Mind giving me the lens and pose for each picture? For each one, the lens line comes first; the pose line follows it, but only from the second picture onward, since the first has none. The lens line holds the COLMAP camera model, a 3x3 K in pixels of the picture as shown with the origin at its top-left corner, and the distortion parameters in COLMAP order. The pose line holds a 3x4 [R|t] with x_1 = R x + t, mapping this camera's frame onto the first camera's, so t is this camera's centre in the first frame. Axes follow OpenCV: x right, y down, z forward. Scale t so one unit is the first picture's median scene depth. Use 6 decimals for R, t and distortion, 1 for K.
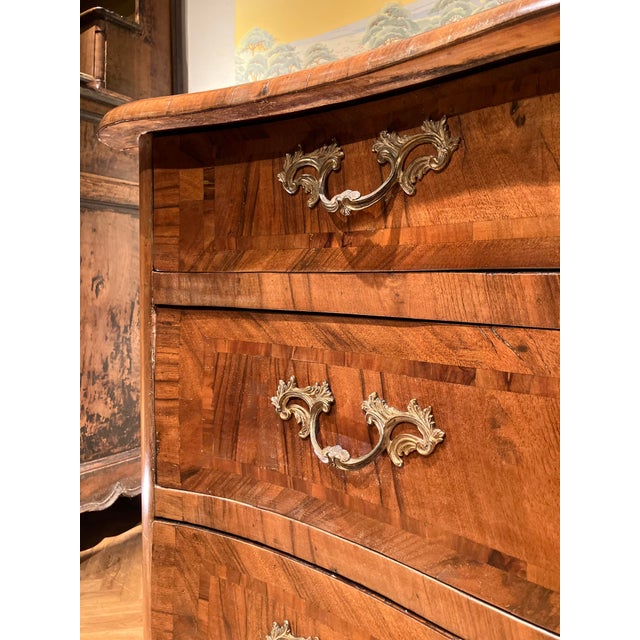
lens RADIAL K [[529.2, 0, 328.2], [0, 529.2, 319.4], [0, 0, 1]] dist [0.021012, -0.030555]
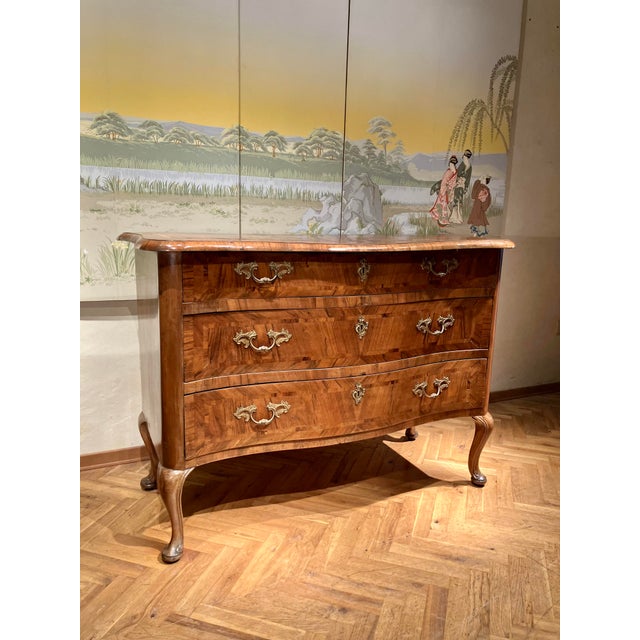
lens RADIAL K [[529.2, 0, 322.1], [0, 529.2, 314.8], [0, 0, 1]] dist [0.021012, -0.030555]
pose [[0.512733, -0.162805, 0.842970, -2.602784], [0.045277, 0.985617, 0.162815, -0.507260], [-0.857353, -0.045314, 0.512730, -1.115384]]
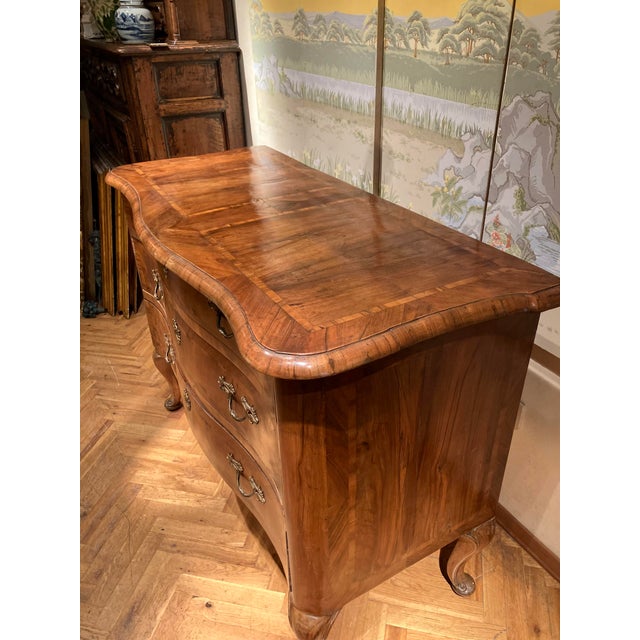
lens RADIAL K [[529.2, 0, 328.0], [0, 529.2, 314.3], [0, 0, 1]] dist [0.021012, -0.030555]
pose [[0.902021, 0.186015, -0.389560, 2.370724], [0.002428, 0.900201, 0.435469, -1.144636], [0.431686, -0.393748, 0.811548, -1.418354]]
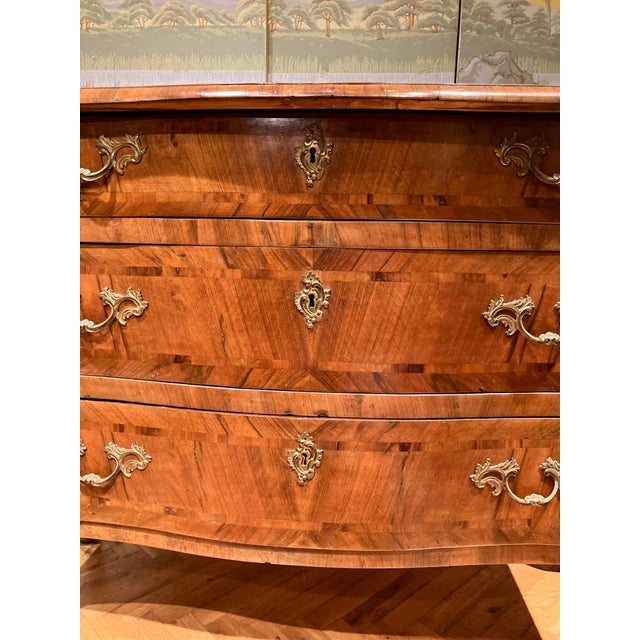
lens RADIAL K [[529.2, 0, 320.4], [0, 529.2, 322.6], [0, 0, 1]] dist [0.021012, -0.030555]
pose [[0.866359, -0.075864, 0.493626, -0.160120], [0.029936, 0.994506, 0.100303, 0.092167], [-0.498523, -0.072121, 0.863871, -0.805124]]
